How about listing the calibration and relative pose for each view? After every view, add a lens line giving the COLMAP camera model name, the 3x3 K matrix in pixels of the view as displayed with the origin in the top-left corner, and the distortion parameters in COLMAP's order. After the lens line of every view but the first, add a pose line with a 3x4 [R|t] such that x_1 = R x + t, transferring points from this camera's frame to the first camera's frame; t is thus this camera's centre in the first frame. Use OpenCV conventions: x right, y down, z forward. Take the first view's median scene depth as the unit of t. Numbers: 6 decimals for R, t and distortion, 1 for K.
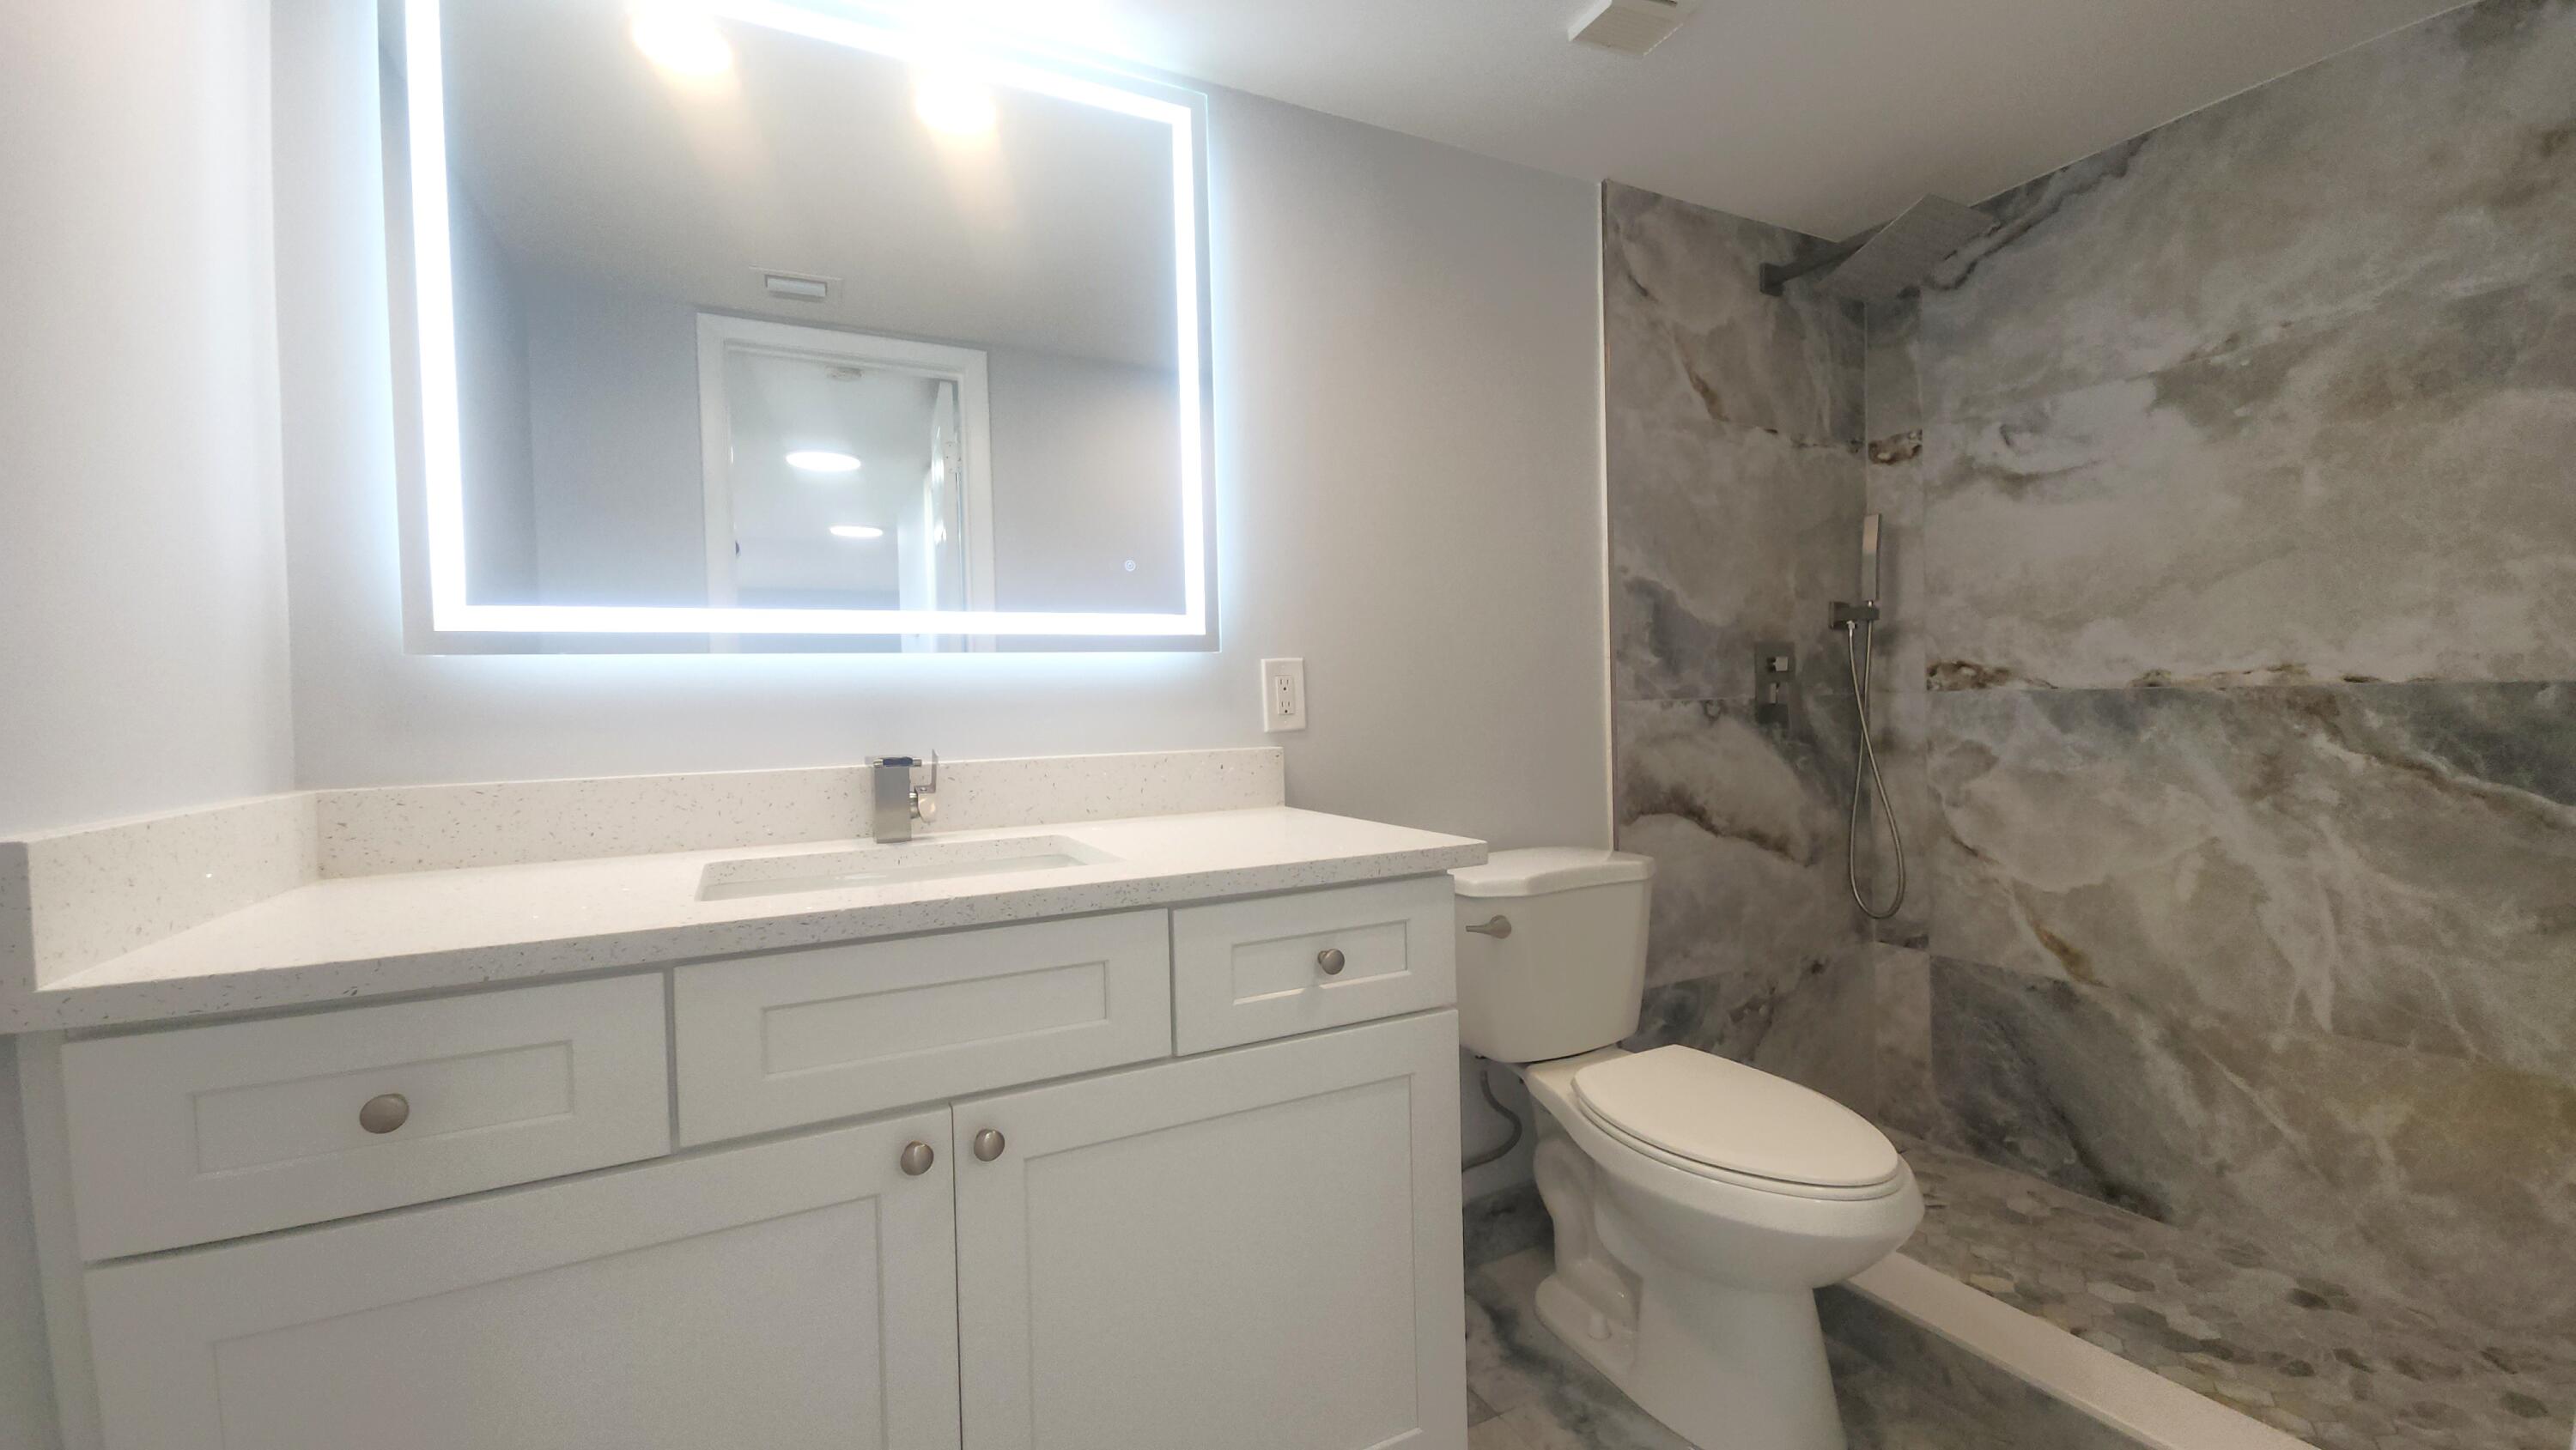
lens RADIAL K [[1038.0, 0, 1285.7], [0, 1038.0, 725.6], [0, 0, 1]] dist [0.015727, -0.011427]
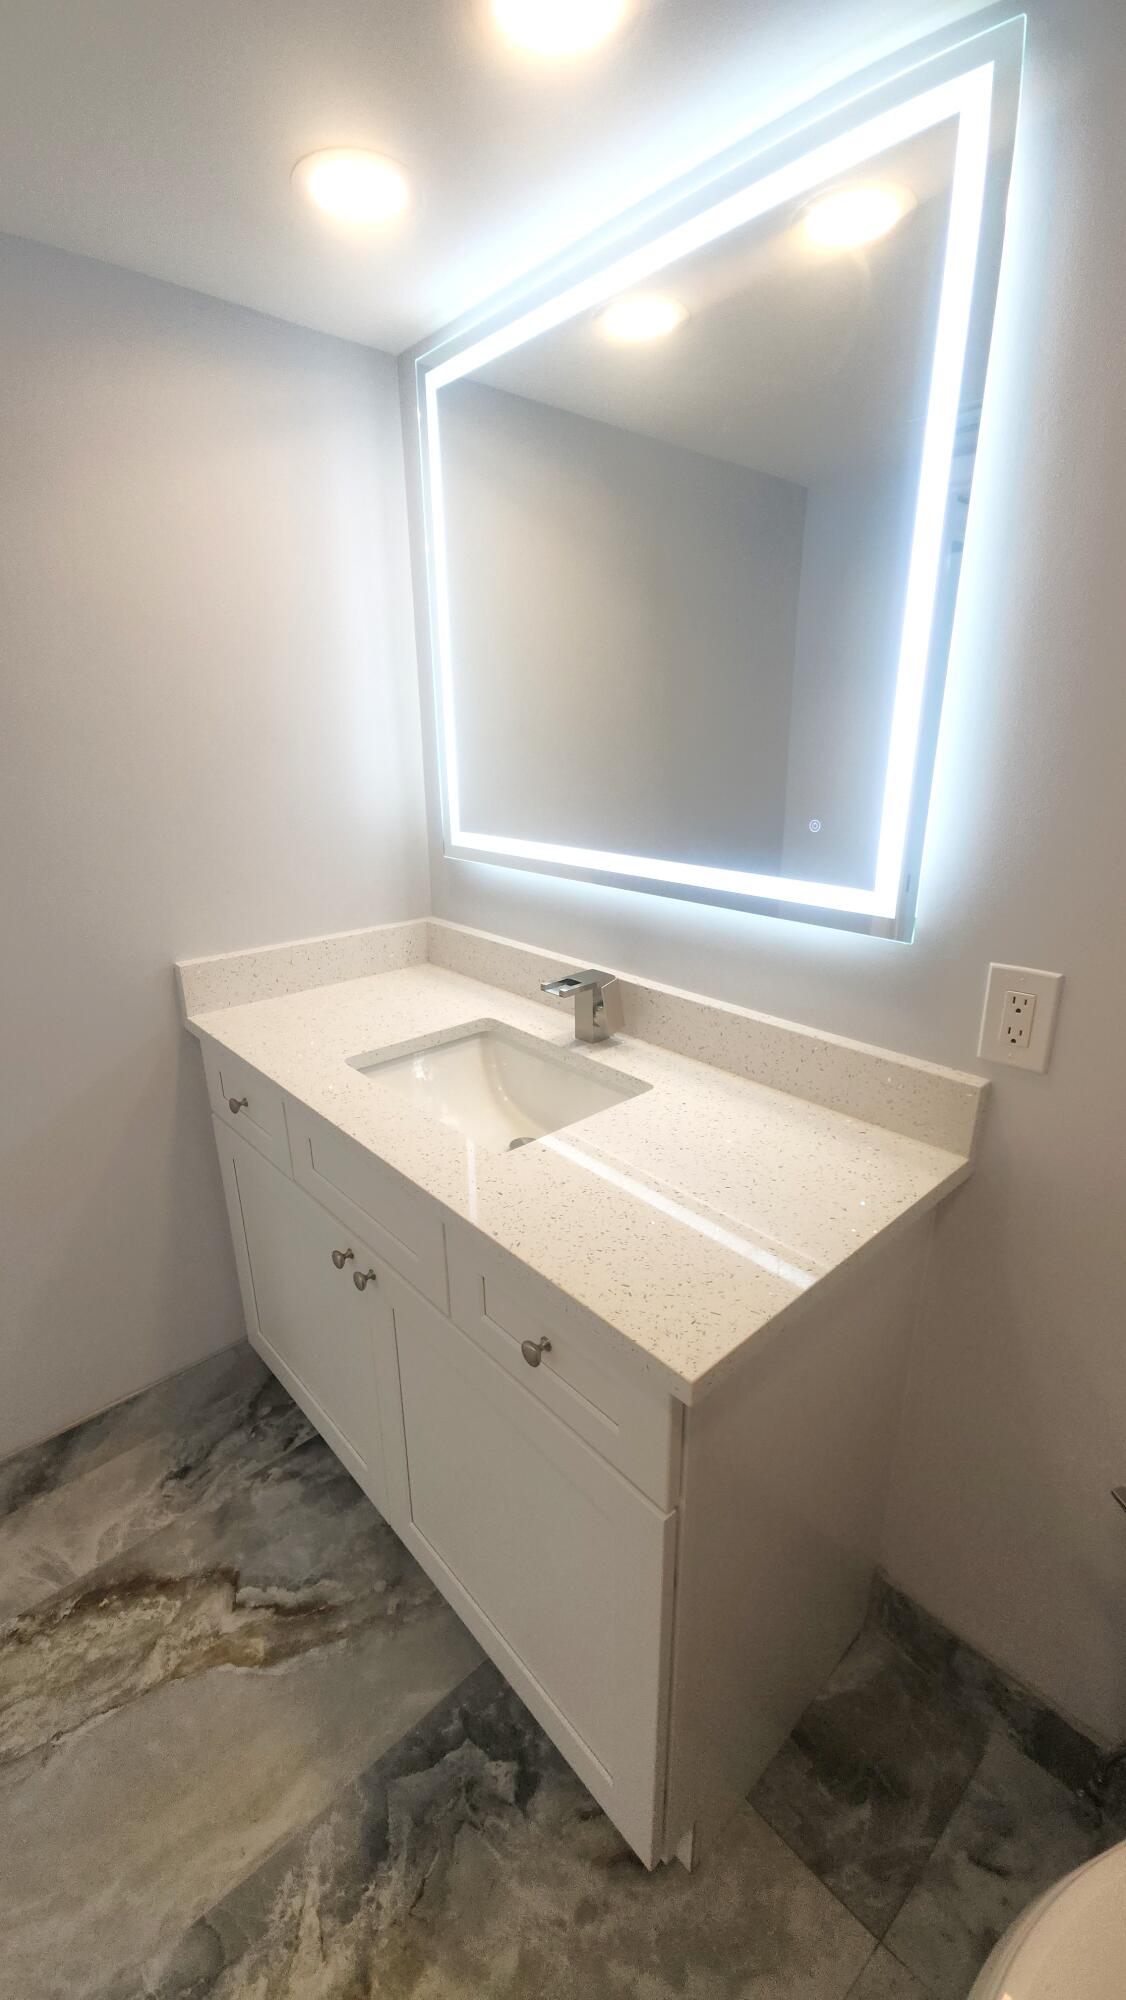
lens RADIAL K [[844.3, 0, 570.6], [0, 844.3, 1003.5], [0, 0, 1]] dist [0.003073, 0.000166]
pose [[0.259544, 0.336229, -0.905310, 0.375127], [-0.019460, 0.939066, 0.343187, -0.197729], [0.965535, -0.071455, 0.250272, 0.487714]]
